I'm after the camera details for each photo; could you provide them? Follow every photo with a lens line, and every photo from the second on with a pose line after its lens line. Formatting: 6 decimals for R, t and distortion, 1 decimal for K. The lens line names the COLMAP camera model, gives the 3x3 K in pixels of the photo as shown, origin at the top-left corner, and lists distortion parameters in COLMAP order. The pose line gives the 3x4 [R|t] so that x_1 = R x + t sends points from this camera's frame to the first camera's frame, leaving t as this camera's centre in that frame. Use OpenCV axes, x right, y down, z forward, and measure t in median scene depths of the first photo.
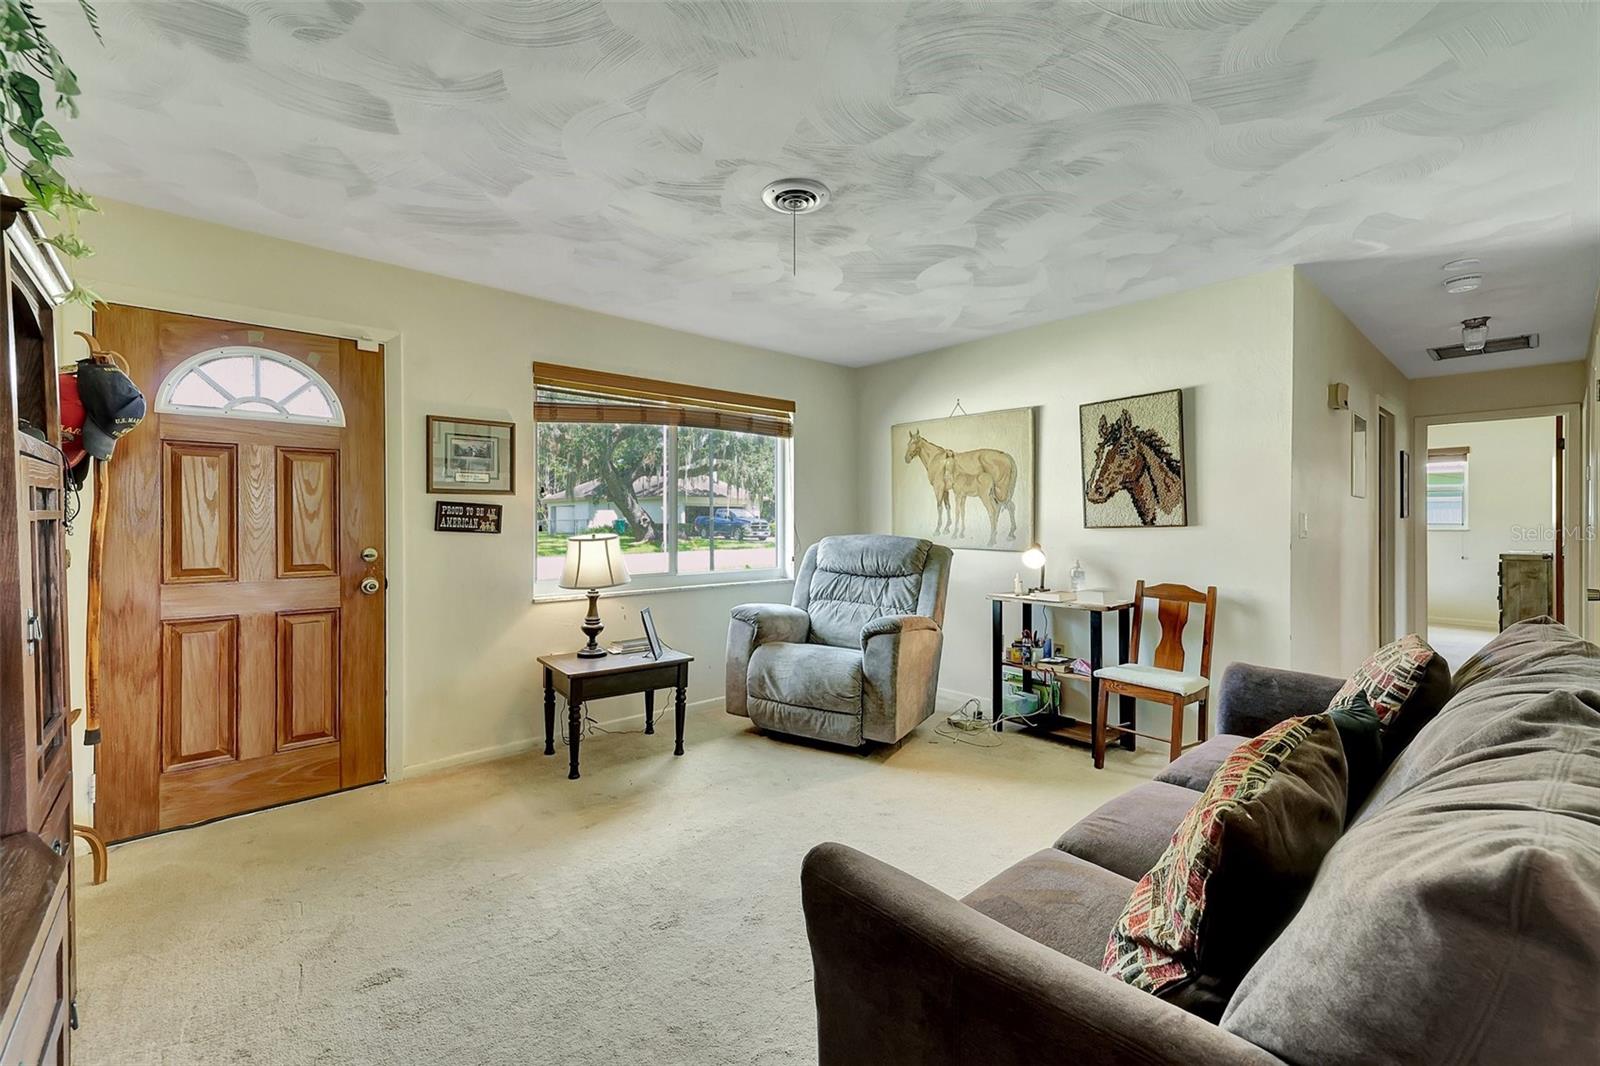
lens RADIAL K [[674.9, 0, 795.4], [0, 674.9, 527.2], [0, 0, 1]] dist [0.011576, 0.000210]
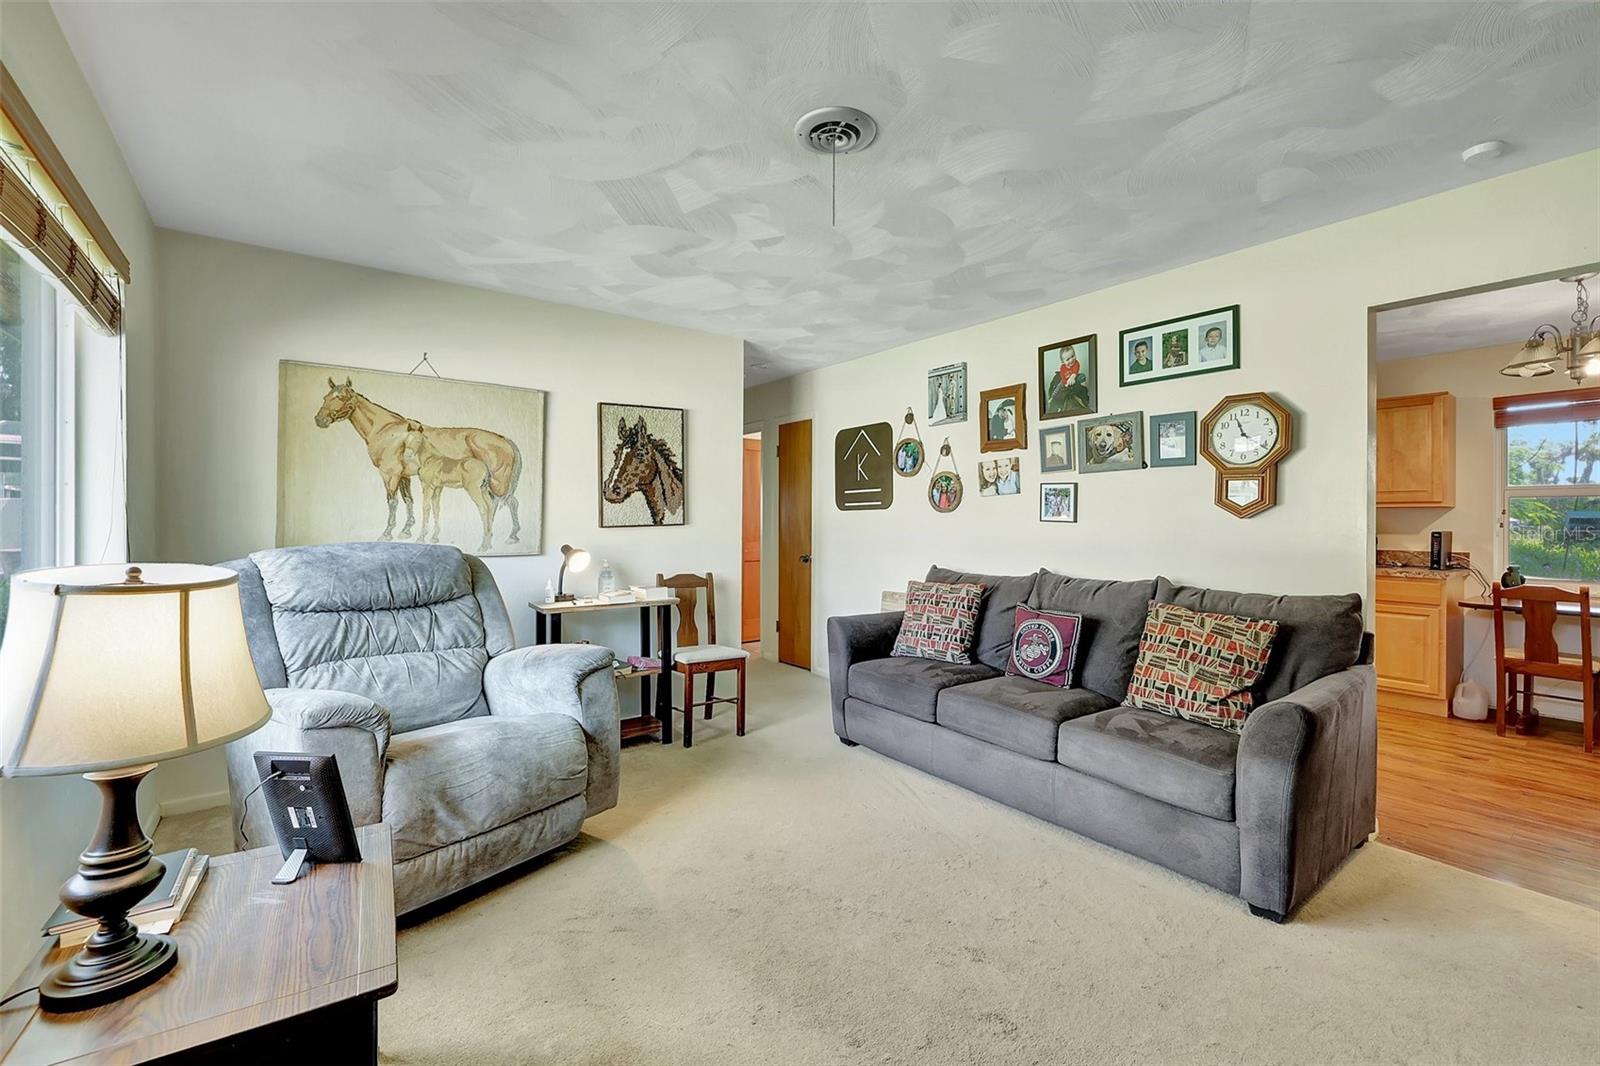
lens RADIAL K [[674.9, 0, 795.4], [0, 674.9, 527.2], [0, 0, 1]] dist [0.011576, 0.000210]
pose [[0.084459, -0.011852, 0.996356, -0.566319], [0.004404, 0.999924, 0.011522, -0.009817], [-0.996417, 0.003415, 0.084505, 0.671463]]
